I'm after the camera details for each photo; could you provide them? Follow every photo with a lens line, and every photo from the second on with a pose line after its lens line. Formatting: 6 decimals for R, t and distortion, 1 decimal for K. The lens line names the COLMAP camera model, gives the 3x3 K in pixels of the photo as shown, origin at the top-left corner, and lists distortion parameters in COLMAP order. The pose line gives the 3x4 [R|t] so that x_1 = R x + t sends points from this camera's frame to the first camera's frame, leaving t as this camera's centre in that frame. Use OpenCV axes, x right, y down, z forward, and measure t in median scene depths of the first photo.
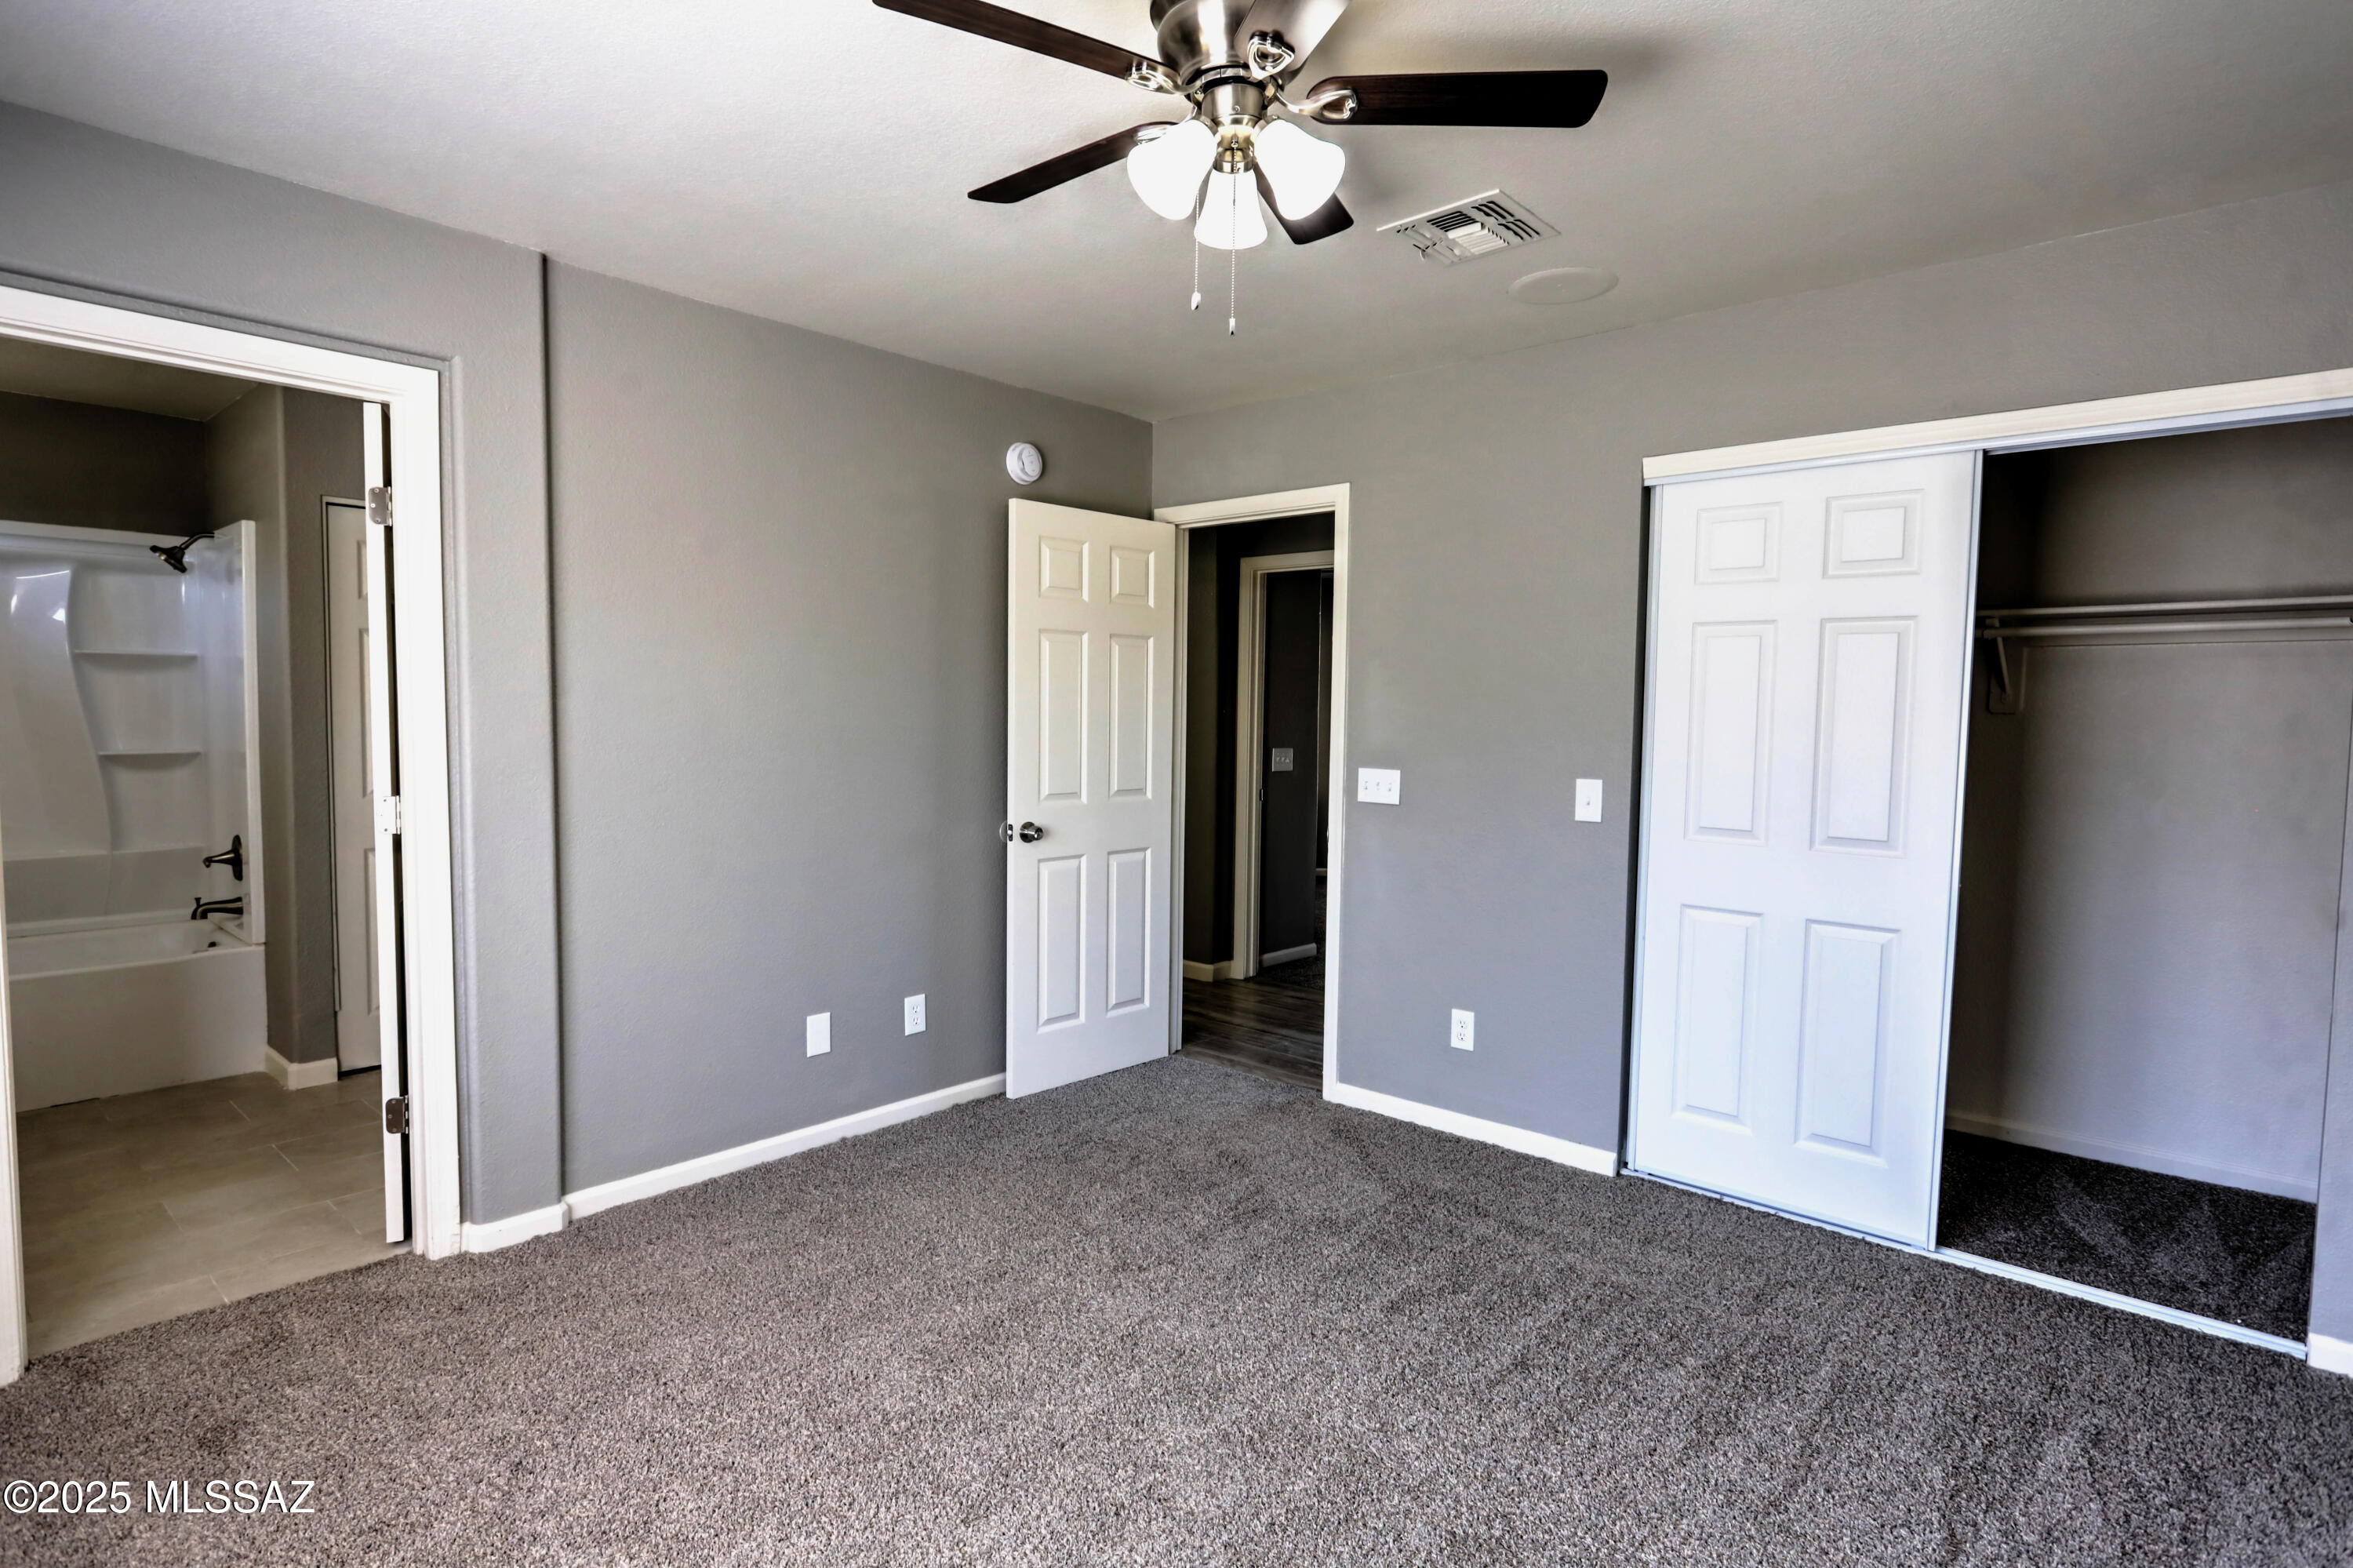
lens RADIAL K [[1147.7, 0, 1154.6], [0, 1147.7, 793.2], [0, 0, 1]] dist [-0.010739, 0.003641]
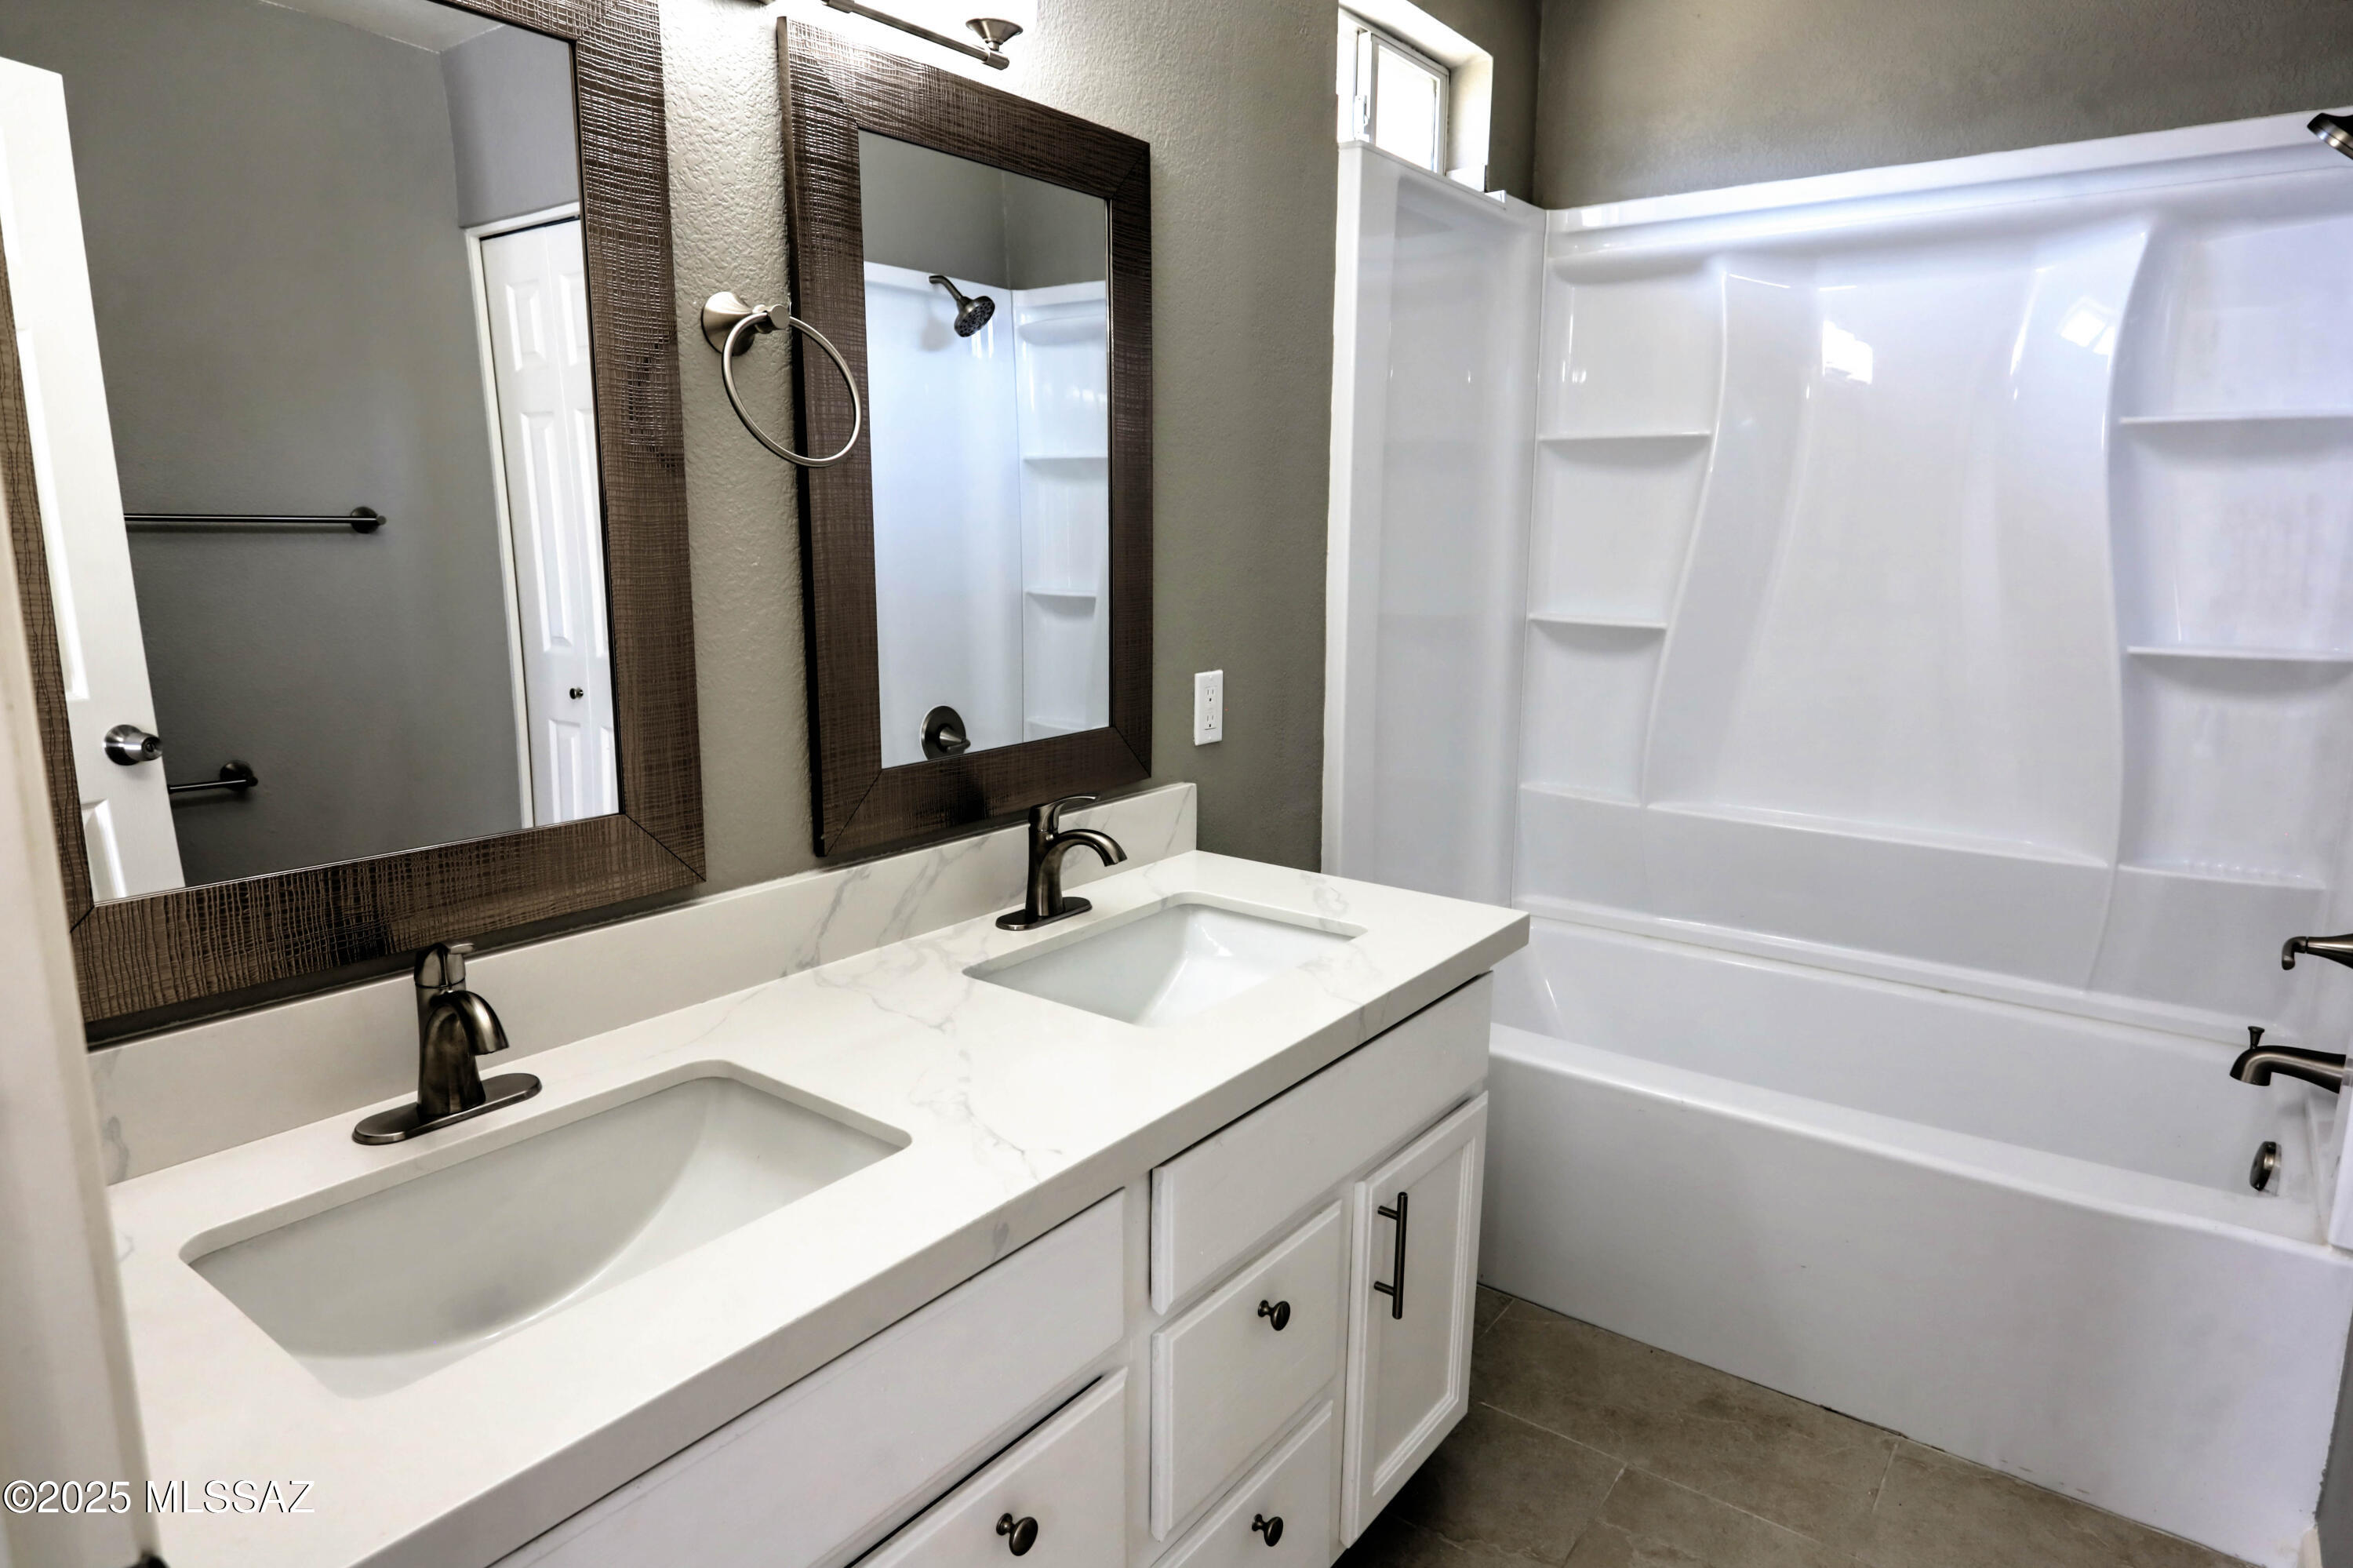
lens RADIAL K [[1367.8, 0, 1160.9], [0, 1367.8, 785.6], [0, 0, 1]] dist [-0.022563, 0.006162]
pose [[0.070437, 0.175471, -0.981962, -0.412361], [-0.065229, 0.983110, 0.170997, -0.048482], [0.995381, 0.052008, 0.080693, 0.570910]]
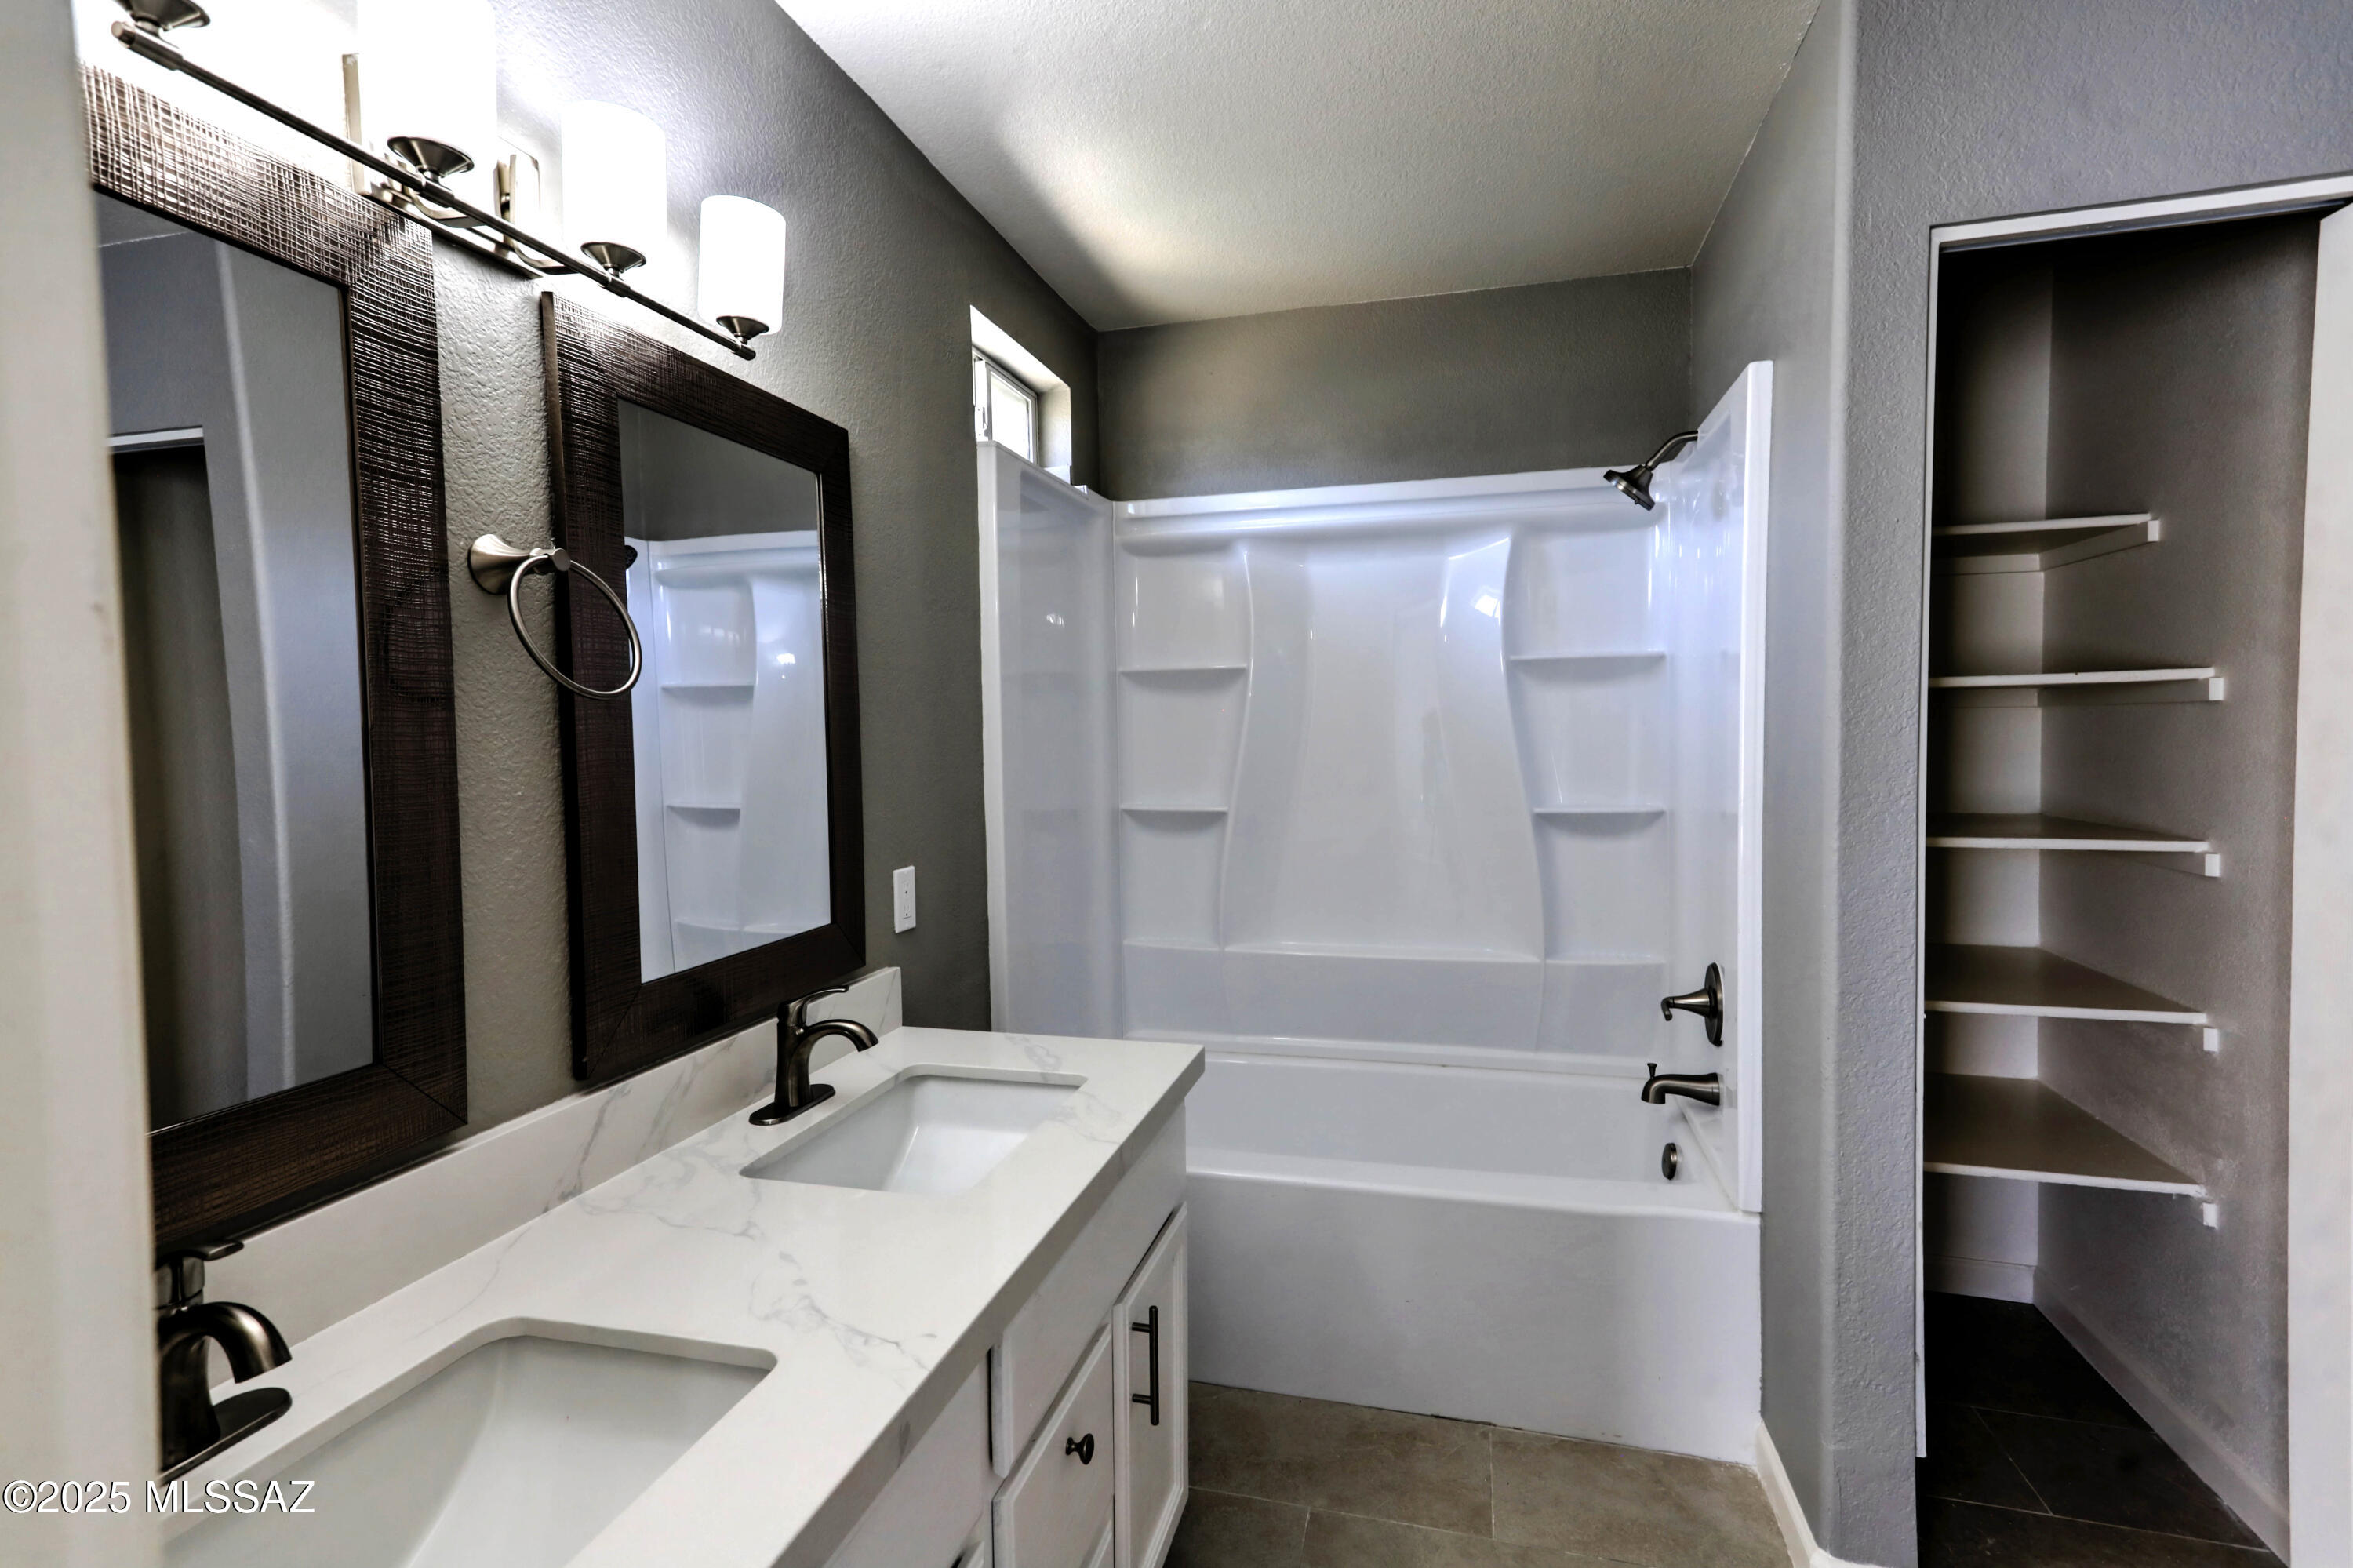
lens RADIAL K [[1115.5, 0, 1179.7], [0, 1115.5, 772.6], [0, 0, 1]] dist [0.007085, 0.002523]
pose [[0.445826, 0.012567, -0.895031, -0.434121], [-0.033225, 0.999445, -0.002517, -0.048199], [0.894503, 0.030859, 0.445996, 0.521331]]
